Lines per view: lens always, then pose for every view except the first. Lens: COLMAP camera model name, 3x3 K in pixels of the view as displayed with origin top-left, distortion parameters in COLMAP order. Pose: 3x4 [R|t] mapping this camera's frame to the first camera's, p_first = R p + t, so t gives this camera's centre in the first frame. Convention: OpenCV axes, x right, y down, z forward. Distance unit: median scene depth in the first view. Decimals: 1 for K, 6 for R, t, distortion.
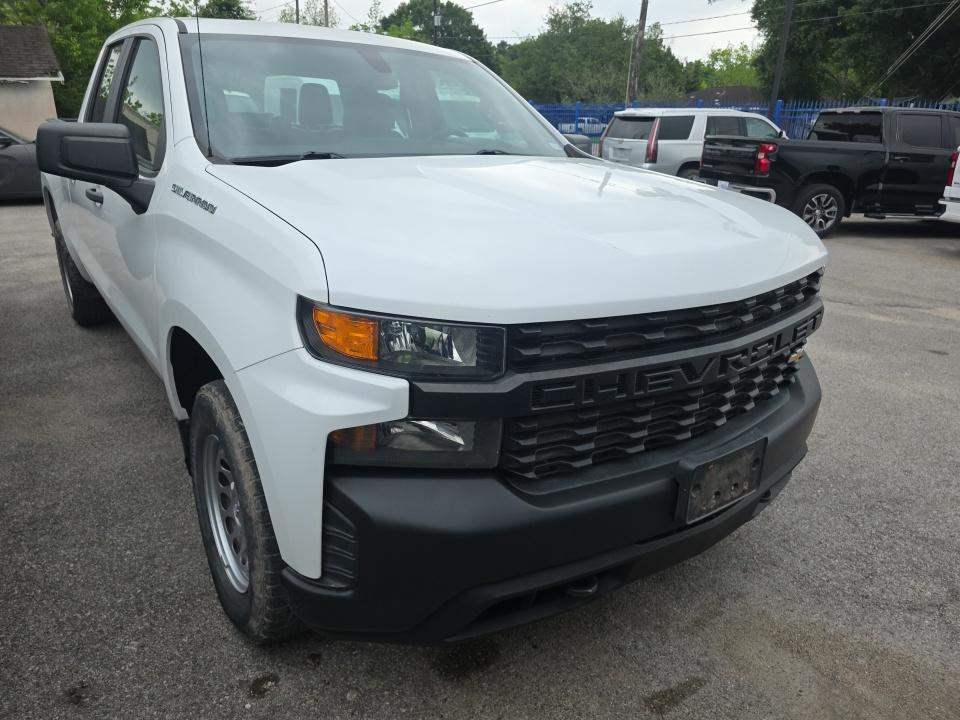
lens RADIAL K [[630.4, 0, 474.9], [0, 630.4, 363.7], [0, 0, 1]] dist [0.047506, -0.044290]
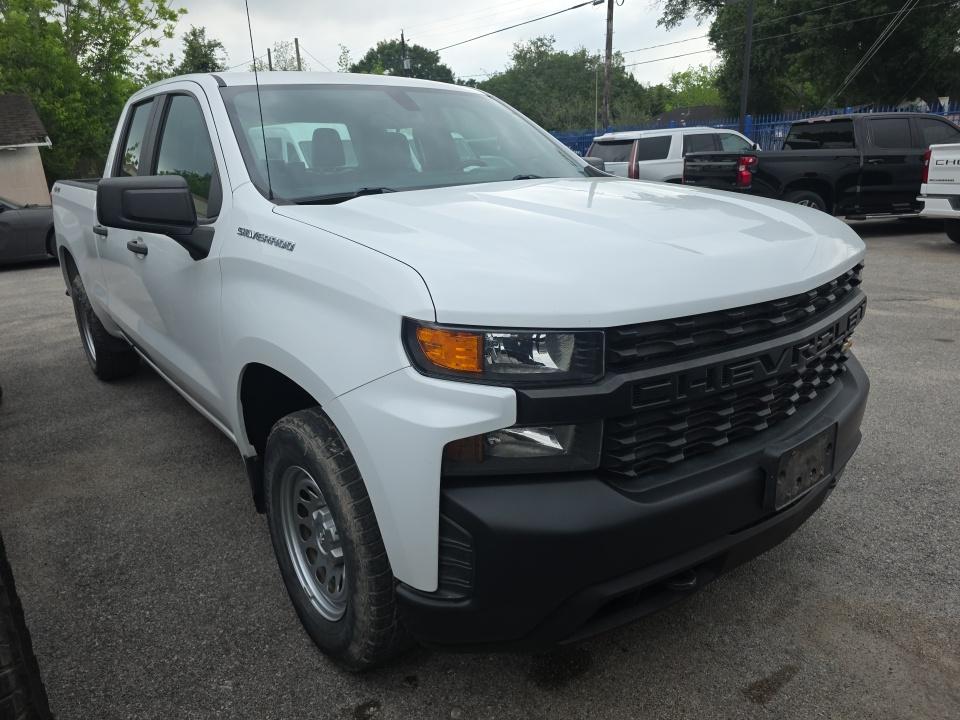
lens RADIAL K [[630.4, 0, 474.9], [0, 630.4, 363.7], [0, 0, 1]] dist [0.047506, -0.044290]
pose [[0.996535, -0.079231, 0.025301, -0.126716], [0.080392, 0.995571, -0.048744, 0.019633], [-0.021327, 0.050610, 0.998491, -0.029101]]
